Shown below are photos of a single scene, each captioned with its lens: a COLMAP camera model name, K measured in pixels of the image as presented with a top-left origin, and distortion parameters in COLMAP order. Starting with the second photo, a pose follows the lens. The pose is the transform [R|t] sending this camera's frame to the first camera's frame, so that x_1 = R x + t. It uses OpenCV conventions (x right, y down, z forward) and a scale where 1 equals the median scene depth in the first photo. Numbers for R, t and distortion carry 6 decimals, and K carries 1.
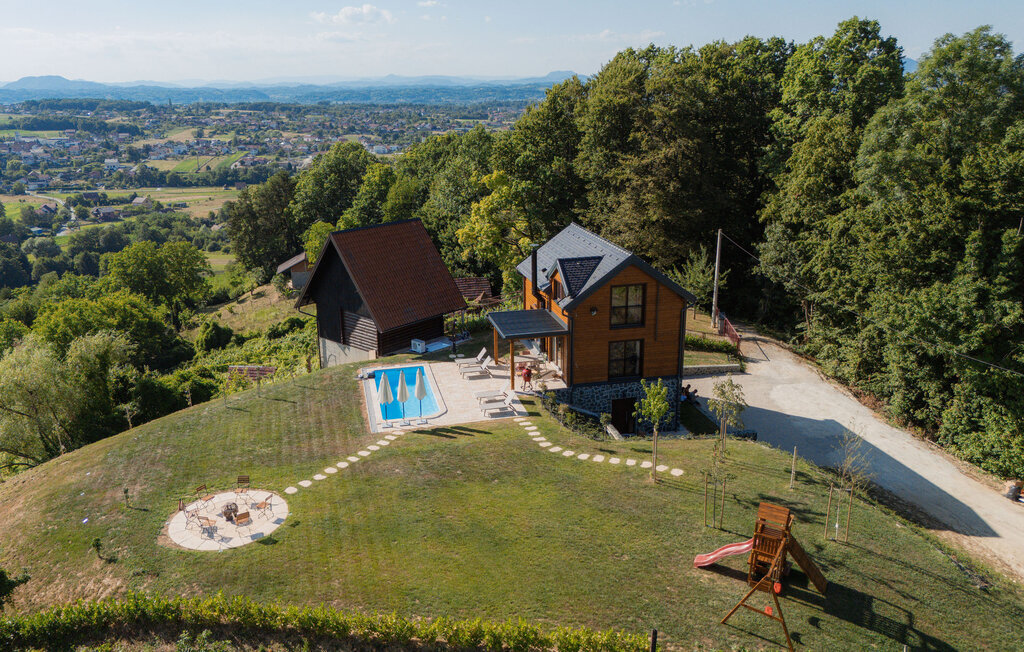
lens RADIAL K [[803.5, 0, 486.0], [0, 803.5, 358.8], [0, 0, 1]] dist [0.042000, -0.004205]
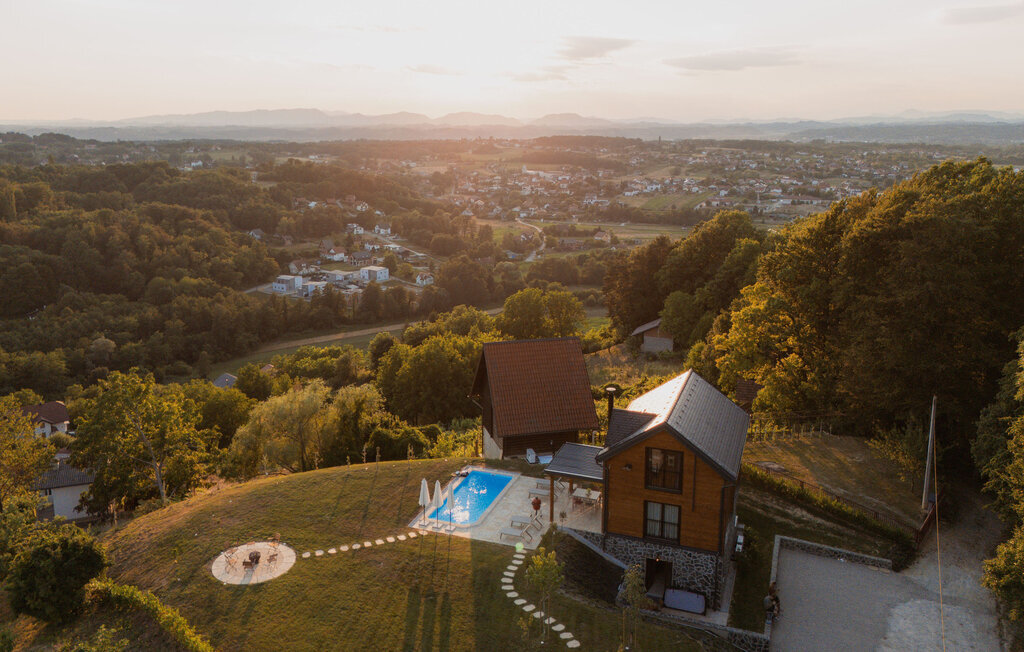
lens RADIAL K [[835.0, 0, 437.8], [0, 835.0, 327.0], [0, 0, 1]] dist [0.047517, -0.000264]
pose [[0.817070, 0.139329, -0.559450, 0.337316], [-0.186097, 0.982155, -0.027189, -0.106545], [0.545678, 0.126327, 0.828418, -0.032108]]
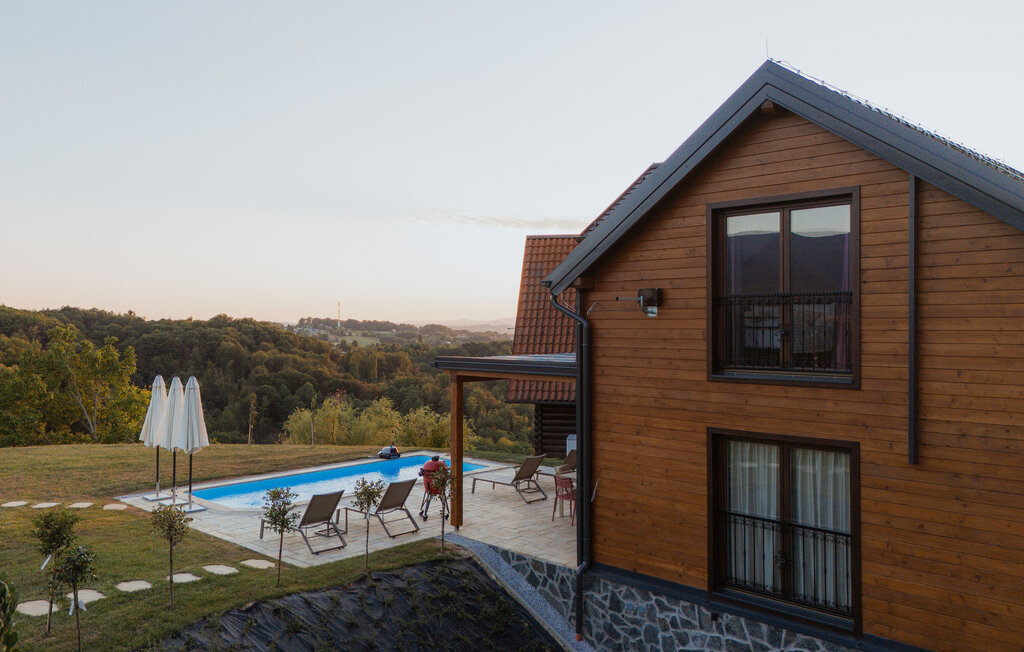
lens RADIAL K [[835.0, 0, 437.8], [0, 835.0, 327.0], [0, 0, 1]] dist [0.047517, -0.000264]
pose [[0.530178, 0.033835, -0.847211, 0.223786], [-0.284461, 0.948390, -0.140138, 0.006803], [0.798745, 0.315297, 0.512440, 0.526042]]
